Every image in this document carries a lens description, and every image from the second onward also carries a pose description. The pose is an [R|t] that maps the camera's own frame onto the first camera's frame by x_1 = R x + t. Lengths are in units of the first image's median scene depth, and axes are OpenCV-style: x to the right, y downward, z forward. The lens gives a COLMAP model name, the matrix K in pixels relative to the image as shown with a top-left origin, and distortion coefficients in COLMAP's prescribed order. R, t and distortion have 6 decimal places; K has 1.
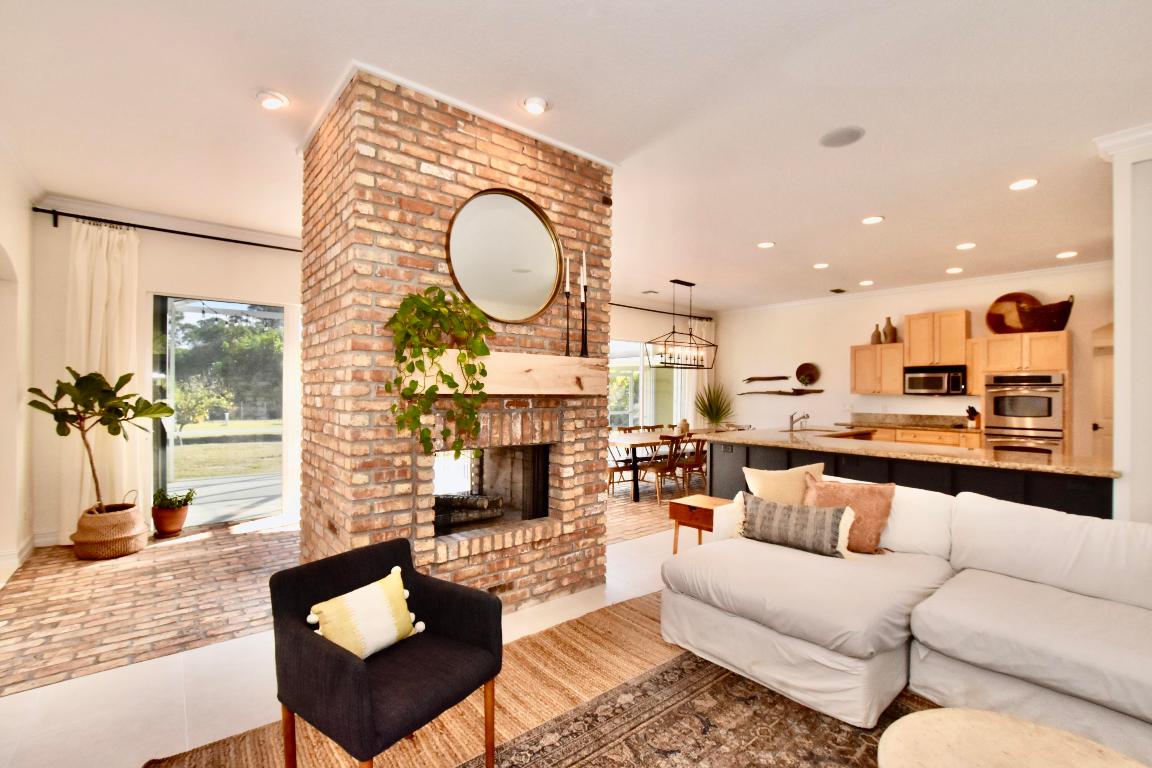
lens RADIAL K [[502.7, 0, 581.0], [0, 502.7, 385.8], [0, 0, 1]] dist [-0.021010, 0.000485]
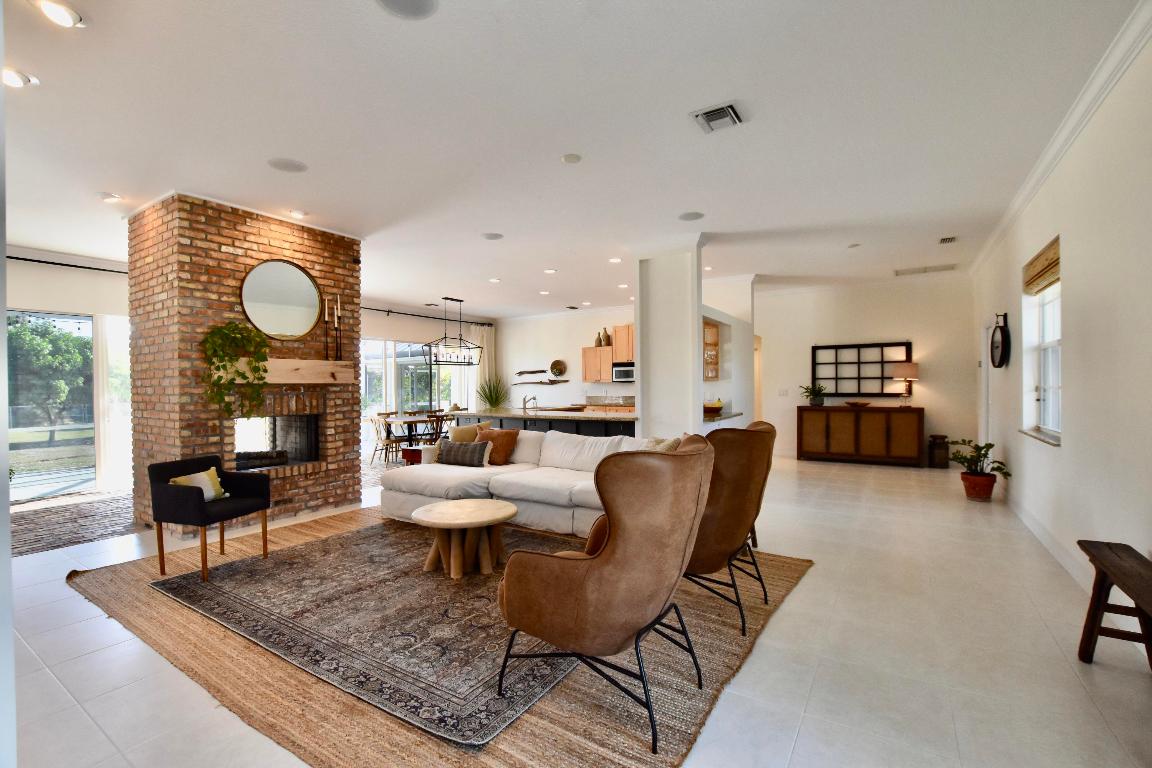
lens RADIAL K [[502.7, 0, 573.9], [0, 502.7, 387.7], [0, 0, 1]] dist [-0.021010, 0.000485]
pose [[0.954669, -0.019665, 0.297020, 0.252476], [0.015271, 0.999737, 0.017105, 0.015643], [-0.297278, -0.011794, 0.954718, -0.785958]]
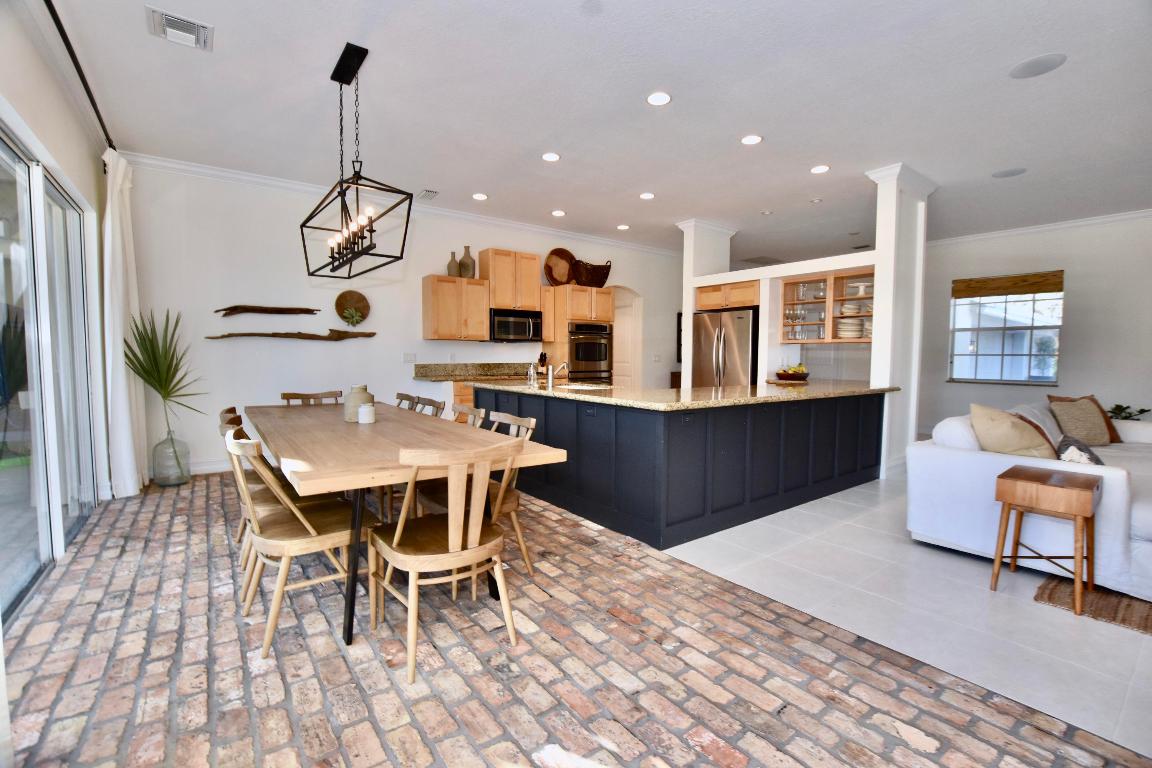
lens RADIAL K [[502.7, 0, 577.0], [0, 502.7, 388.2], [0, 0, 1]] dist [-0.021010, 0.000485]
pose [[0.054693, -0.073667, 0.995782, -0.511236], [-0.018247, 0.997034, 0.074762, 0.073298], [-0.998336, -0.022259, 0.053187, 1.814207]]
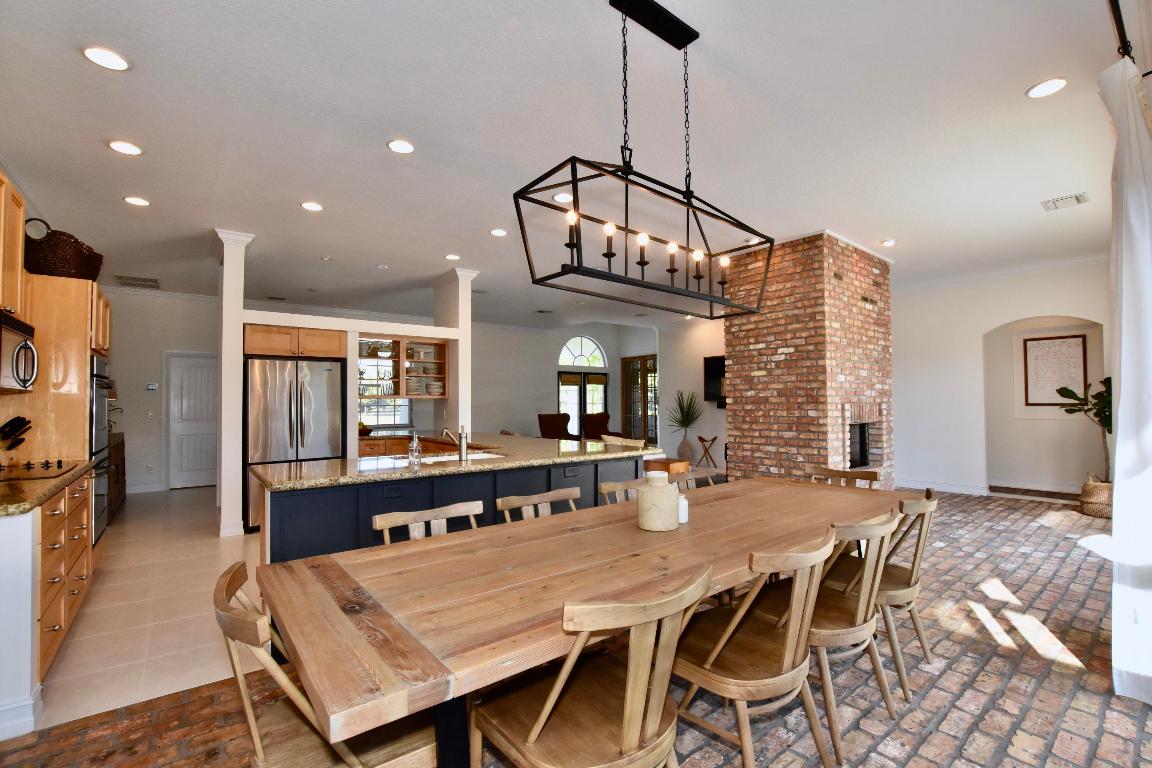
lens RADIAL K [[502.7, 0, 576.5], [0, 502.7, 391.0], [0, 0, 1]] dist [-0.021010, 0.000485]
pose [[-0.999742, -0.005406, 0.022044, 0.577952], [-0.006155, 0.999400, -0.034071, 0.063069], [-0.021847, -0.034198, -0.999176, 3.008785]]
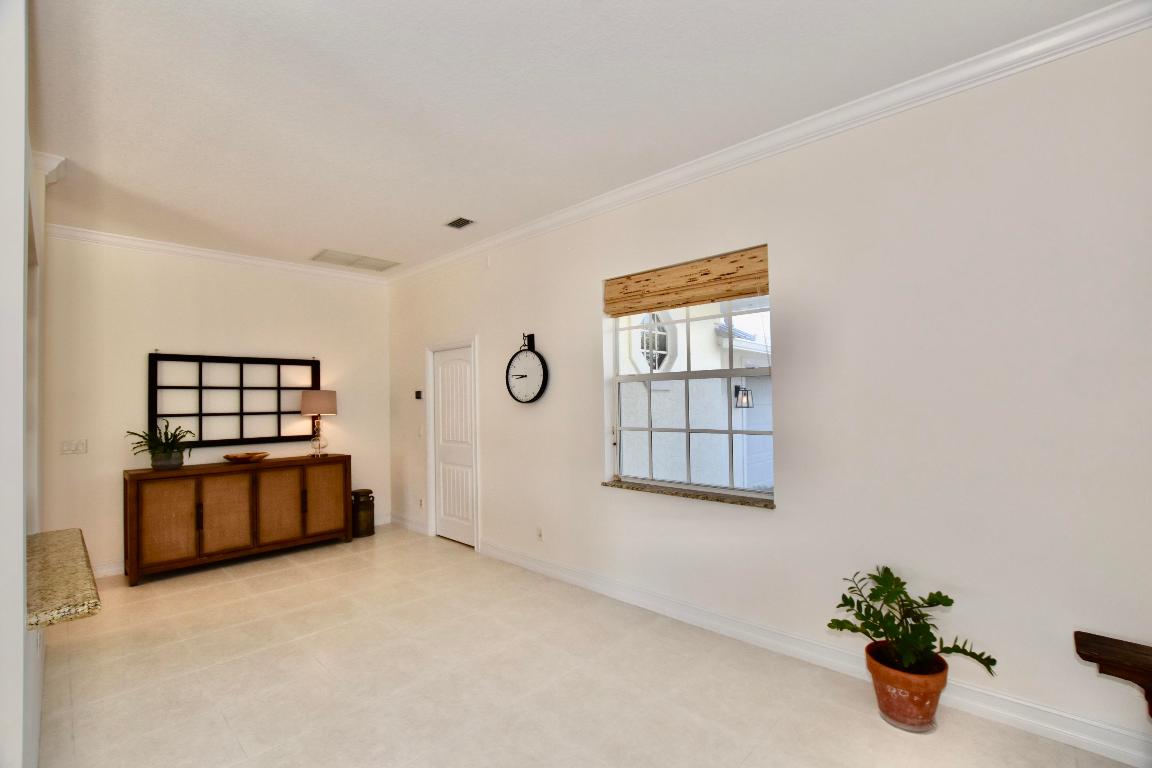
lens RADIAL K [[502.7, 0, 577.5], [0, 502.7, 390.9], [0, 0, 1]] dist [-0.021010, 0.000485]
pose [[-0.108638, 0.007814, 0.994051, 0.780602], [0.003521, 0.999966, -0.007476, -0.022422], [-0.994075, 0.002688, -0.108662, 0.378931]]
